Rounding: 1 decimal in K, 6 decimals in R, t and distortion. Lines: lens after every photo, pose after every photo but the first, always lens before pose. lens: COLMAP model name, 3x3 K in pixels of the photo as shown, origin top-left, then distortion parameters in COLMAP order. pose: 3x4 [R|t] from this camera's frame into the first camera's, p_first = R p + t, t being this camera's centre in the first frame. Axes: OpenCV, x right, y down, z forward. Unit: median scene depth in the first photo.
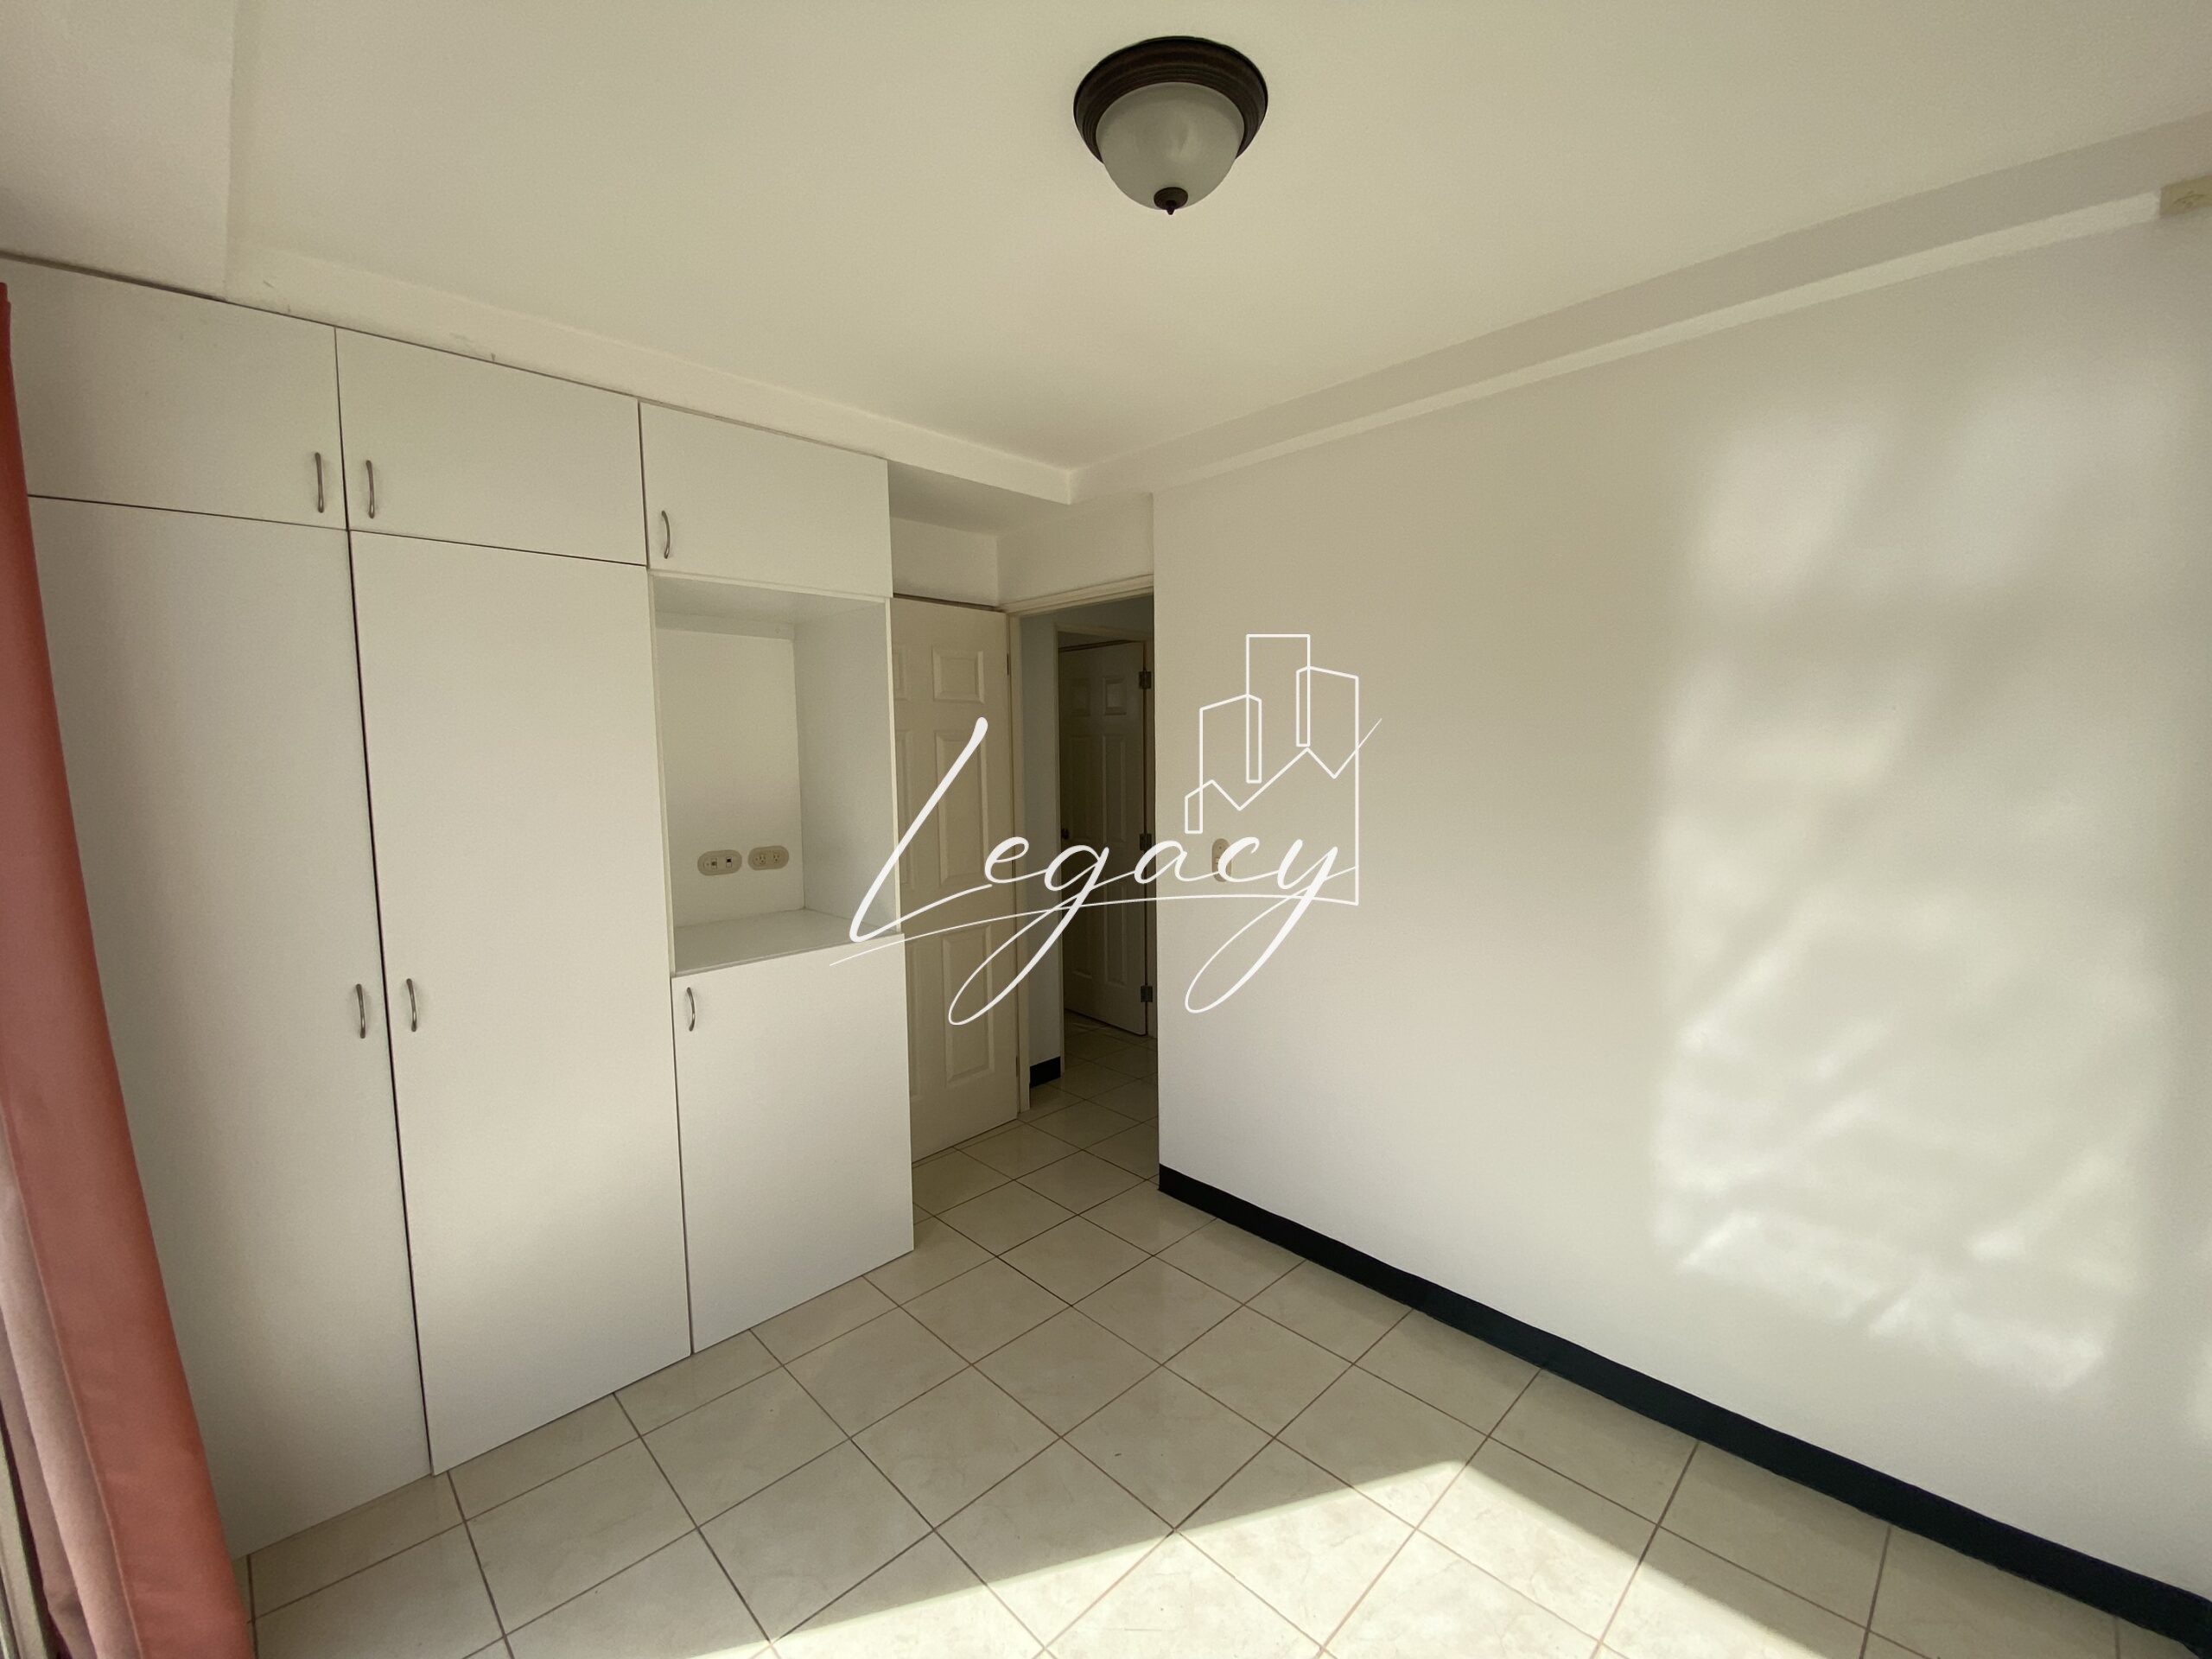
lens RADIAL K [[916.1, 0, 1100.4], [0, 916.1, 820.1], [0, 0, 1]] dist [0.029283, -0.024498]
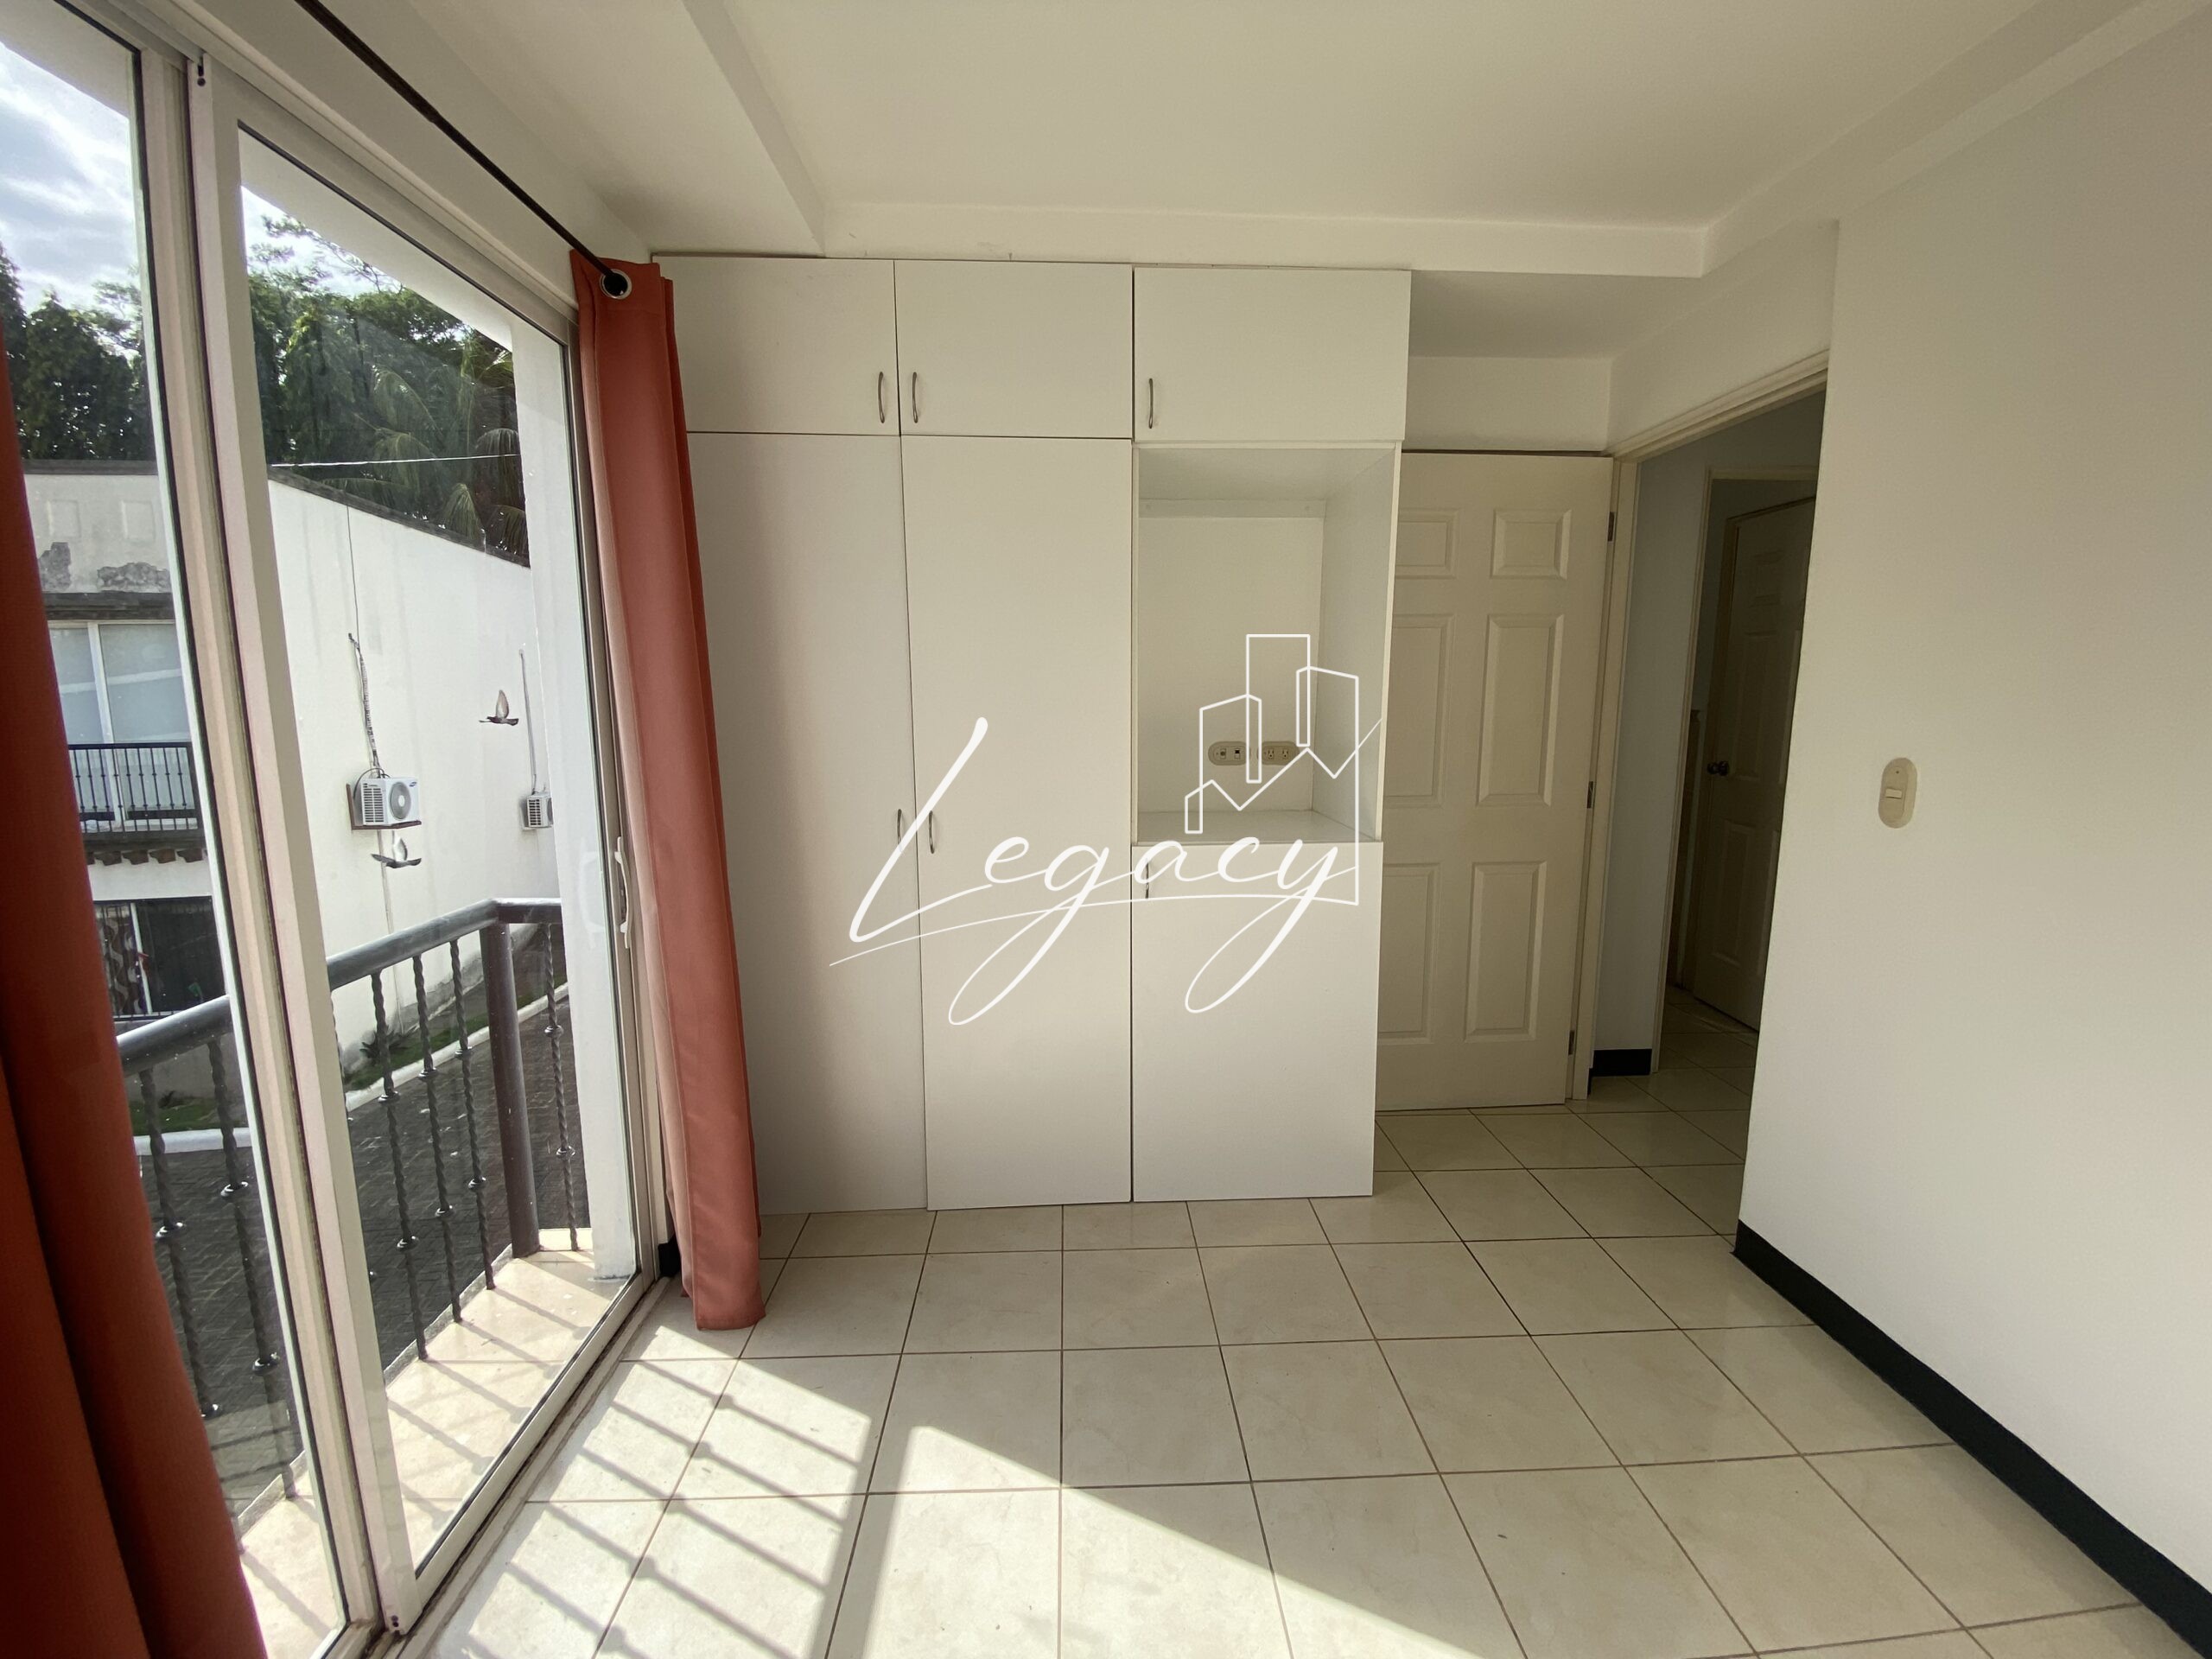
lens RADIAL K [[916.1, 0, 1100.4], [0, 916.1, 820.1], [0, 0, 1]] dist [0.029283, -0.024498]
pose [[0.739224, 0.111289, -0.664201, 0.177392], [-0.065480, 0.993456, 0.093581, 0.042912], [0.670269, -0.025685, 0.741673, 0.191603]]
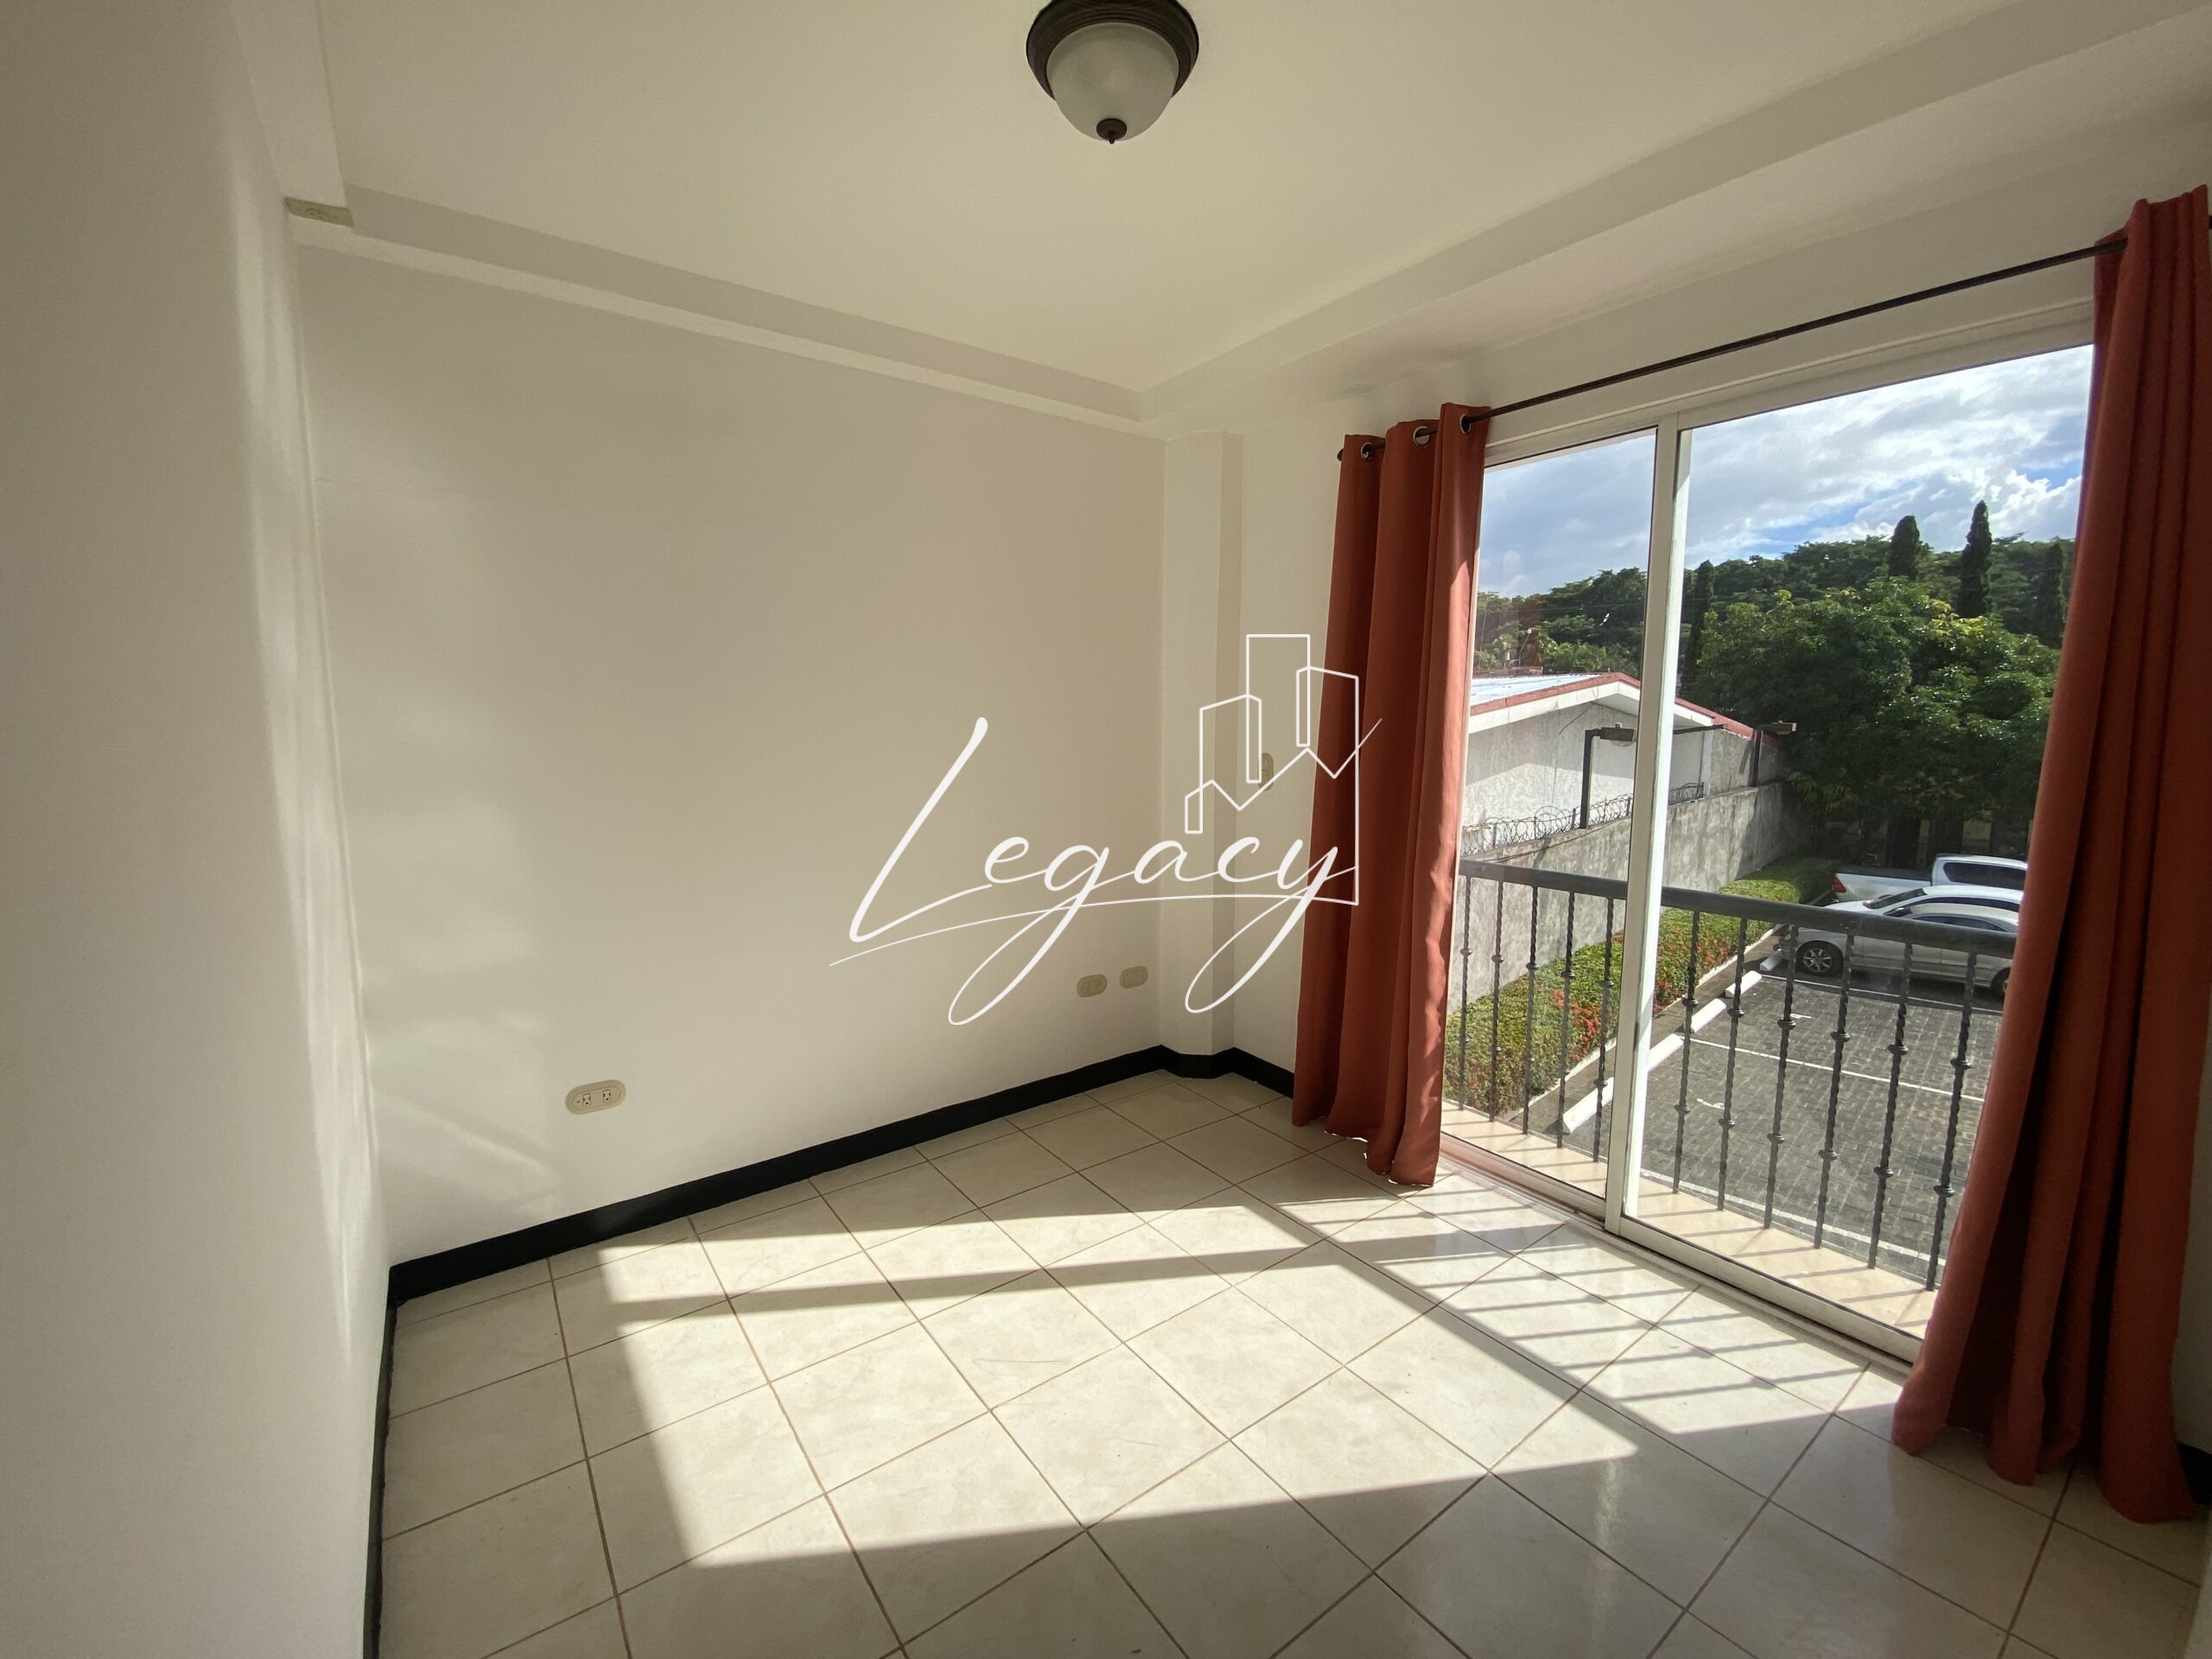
lens RADIAL K [[916.1, 0, 1100.4], [0, 916.1, 820.1], [0, 0, 1]] dist [0.029283, -0.024498]
pose [[-0.988847, -0.008715, 0.148681, -0.043694], [0.021542, 0.979421, 0.200677, -0.047014], [-0.147370, 0.201642, -0.968309, 1.292529]]
